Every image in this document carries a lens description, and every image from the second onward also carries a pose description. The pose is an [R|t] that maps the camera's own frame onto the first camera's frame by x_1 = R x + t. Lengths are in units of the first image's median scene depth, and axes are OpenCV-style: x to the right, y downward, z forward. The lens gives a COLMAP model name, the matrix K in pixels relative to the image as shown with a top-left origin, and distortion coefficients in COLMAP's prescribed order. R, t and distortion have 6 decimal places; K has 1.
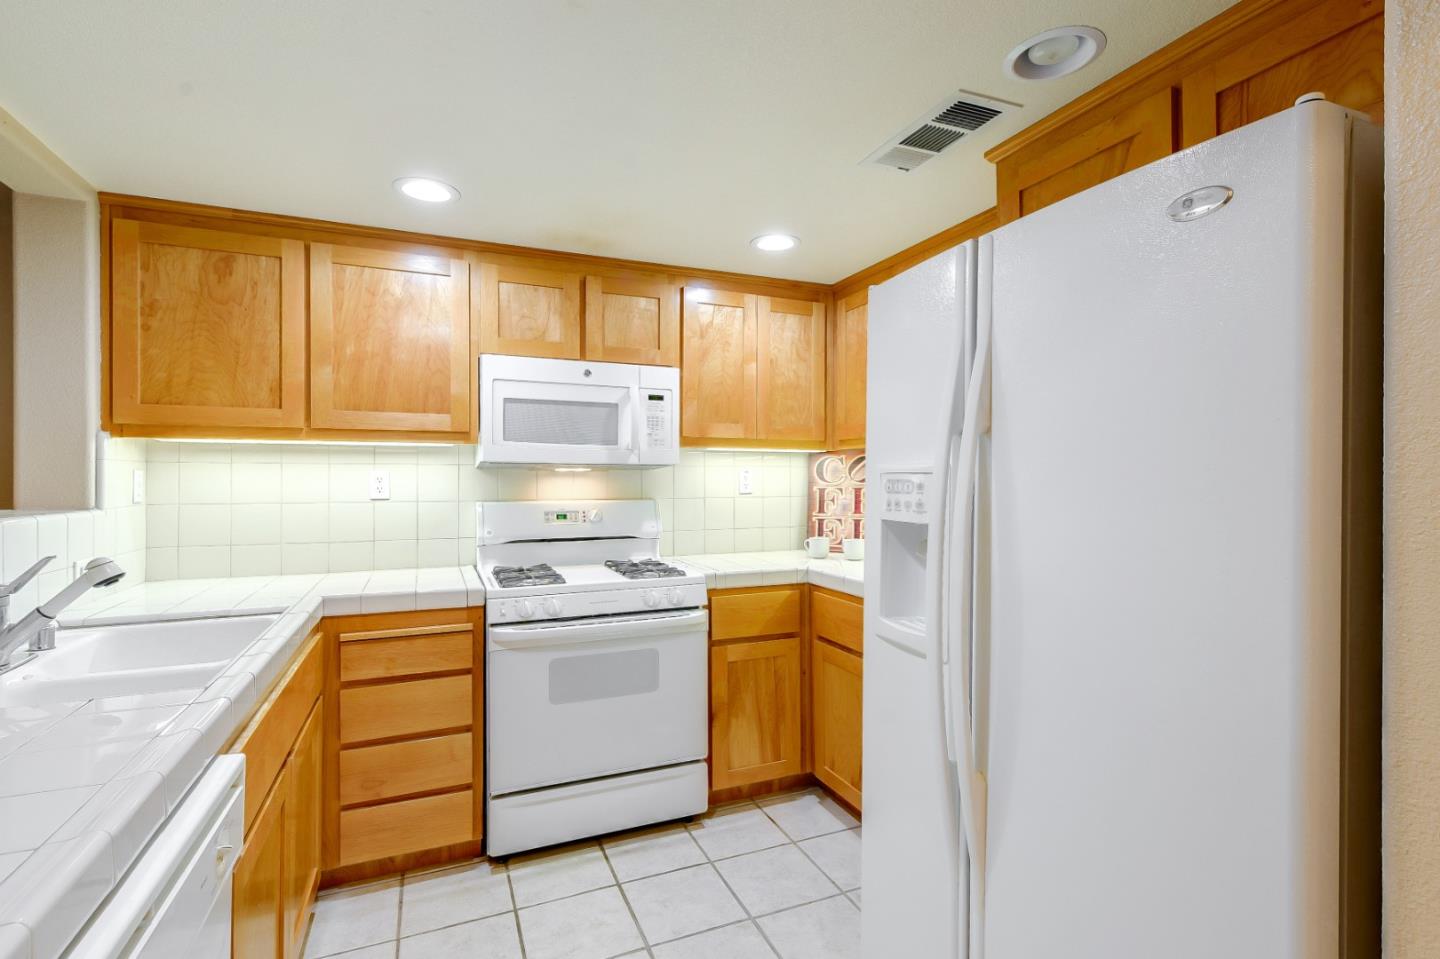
lens RADIAL K [[708.3, 0, 775.9], [0, 708.3, 476.6], [0, 0, 1]] dist [0.003535, 0.000294]
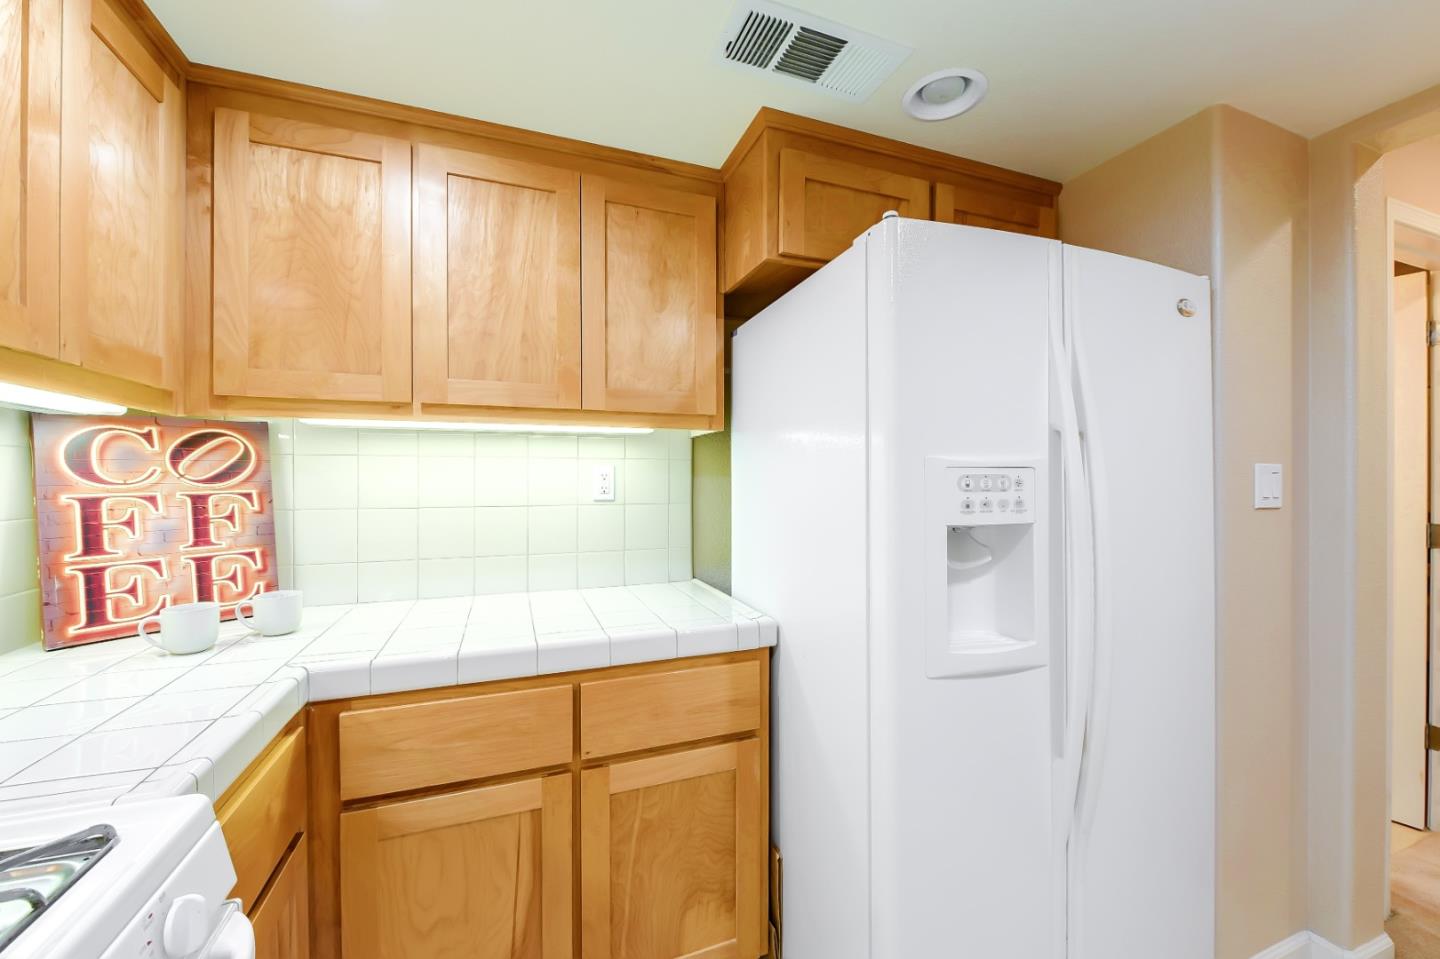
lens RADIAL K [[565.4, 0, 720.0], [0, 565.4, 479.5], [0, 0, 1]] dist [-0.006829, -0.000154]
pose [[0.090106, -0.002524, 0.995929, -0.304961], [-0.001327, 0.999996, 0.002654, 0.004739], [-0.995931, -0.001560, 0.090102, 0.727482]]
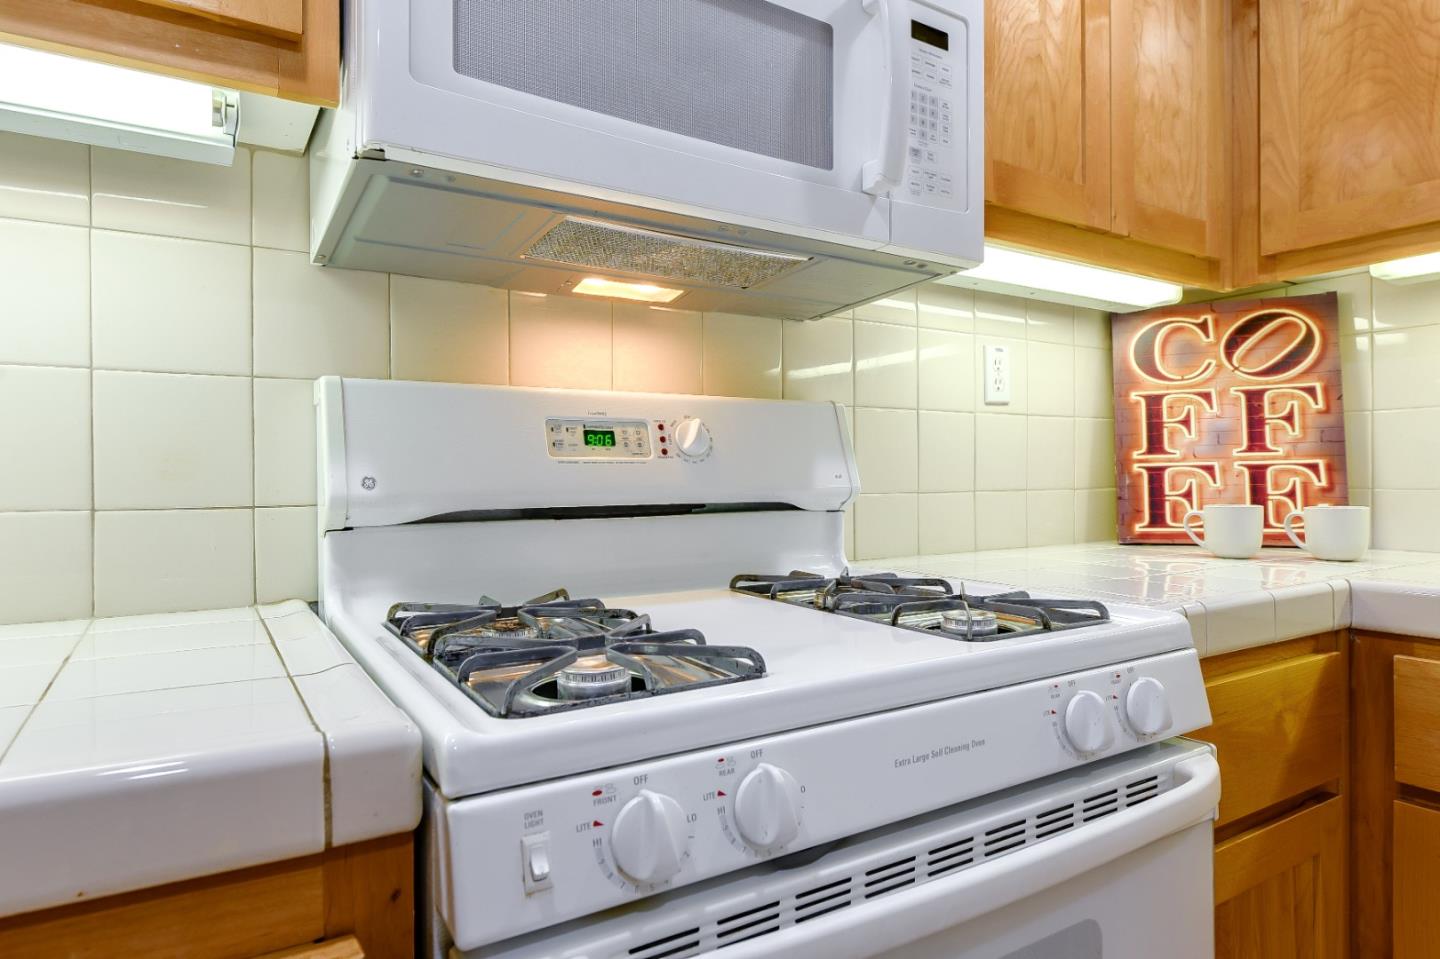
lens RADIAL K [[844.8, 0, 720.0], [0, 844.8, 479.5], [0, 0, 1]] dist [-0.008603, -0.000440]
pose [[0.994569, -0.006630, 0.103872, -0.303538], [0.005873, 0.999954, 0.007587, 0.076955], [-0.103917, -0.006936, 0.994562, 0.661294]]
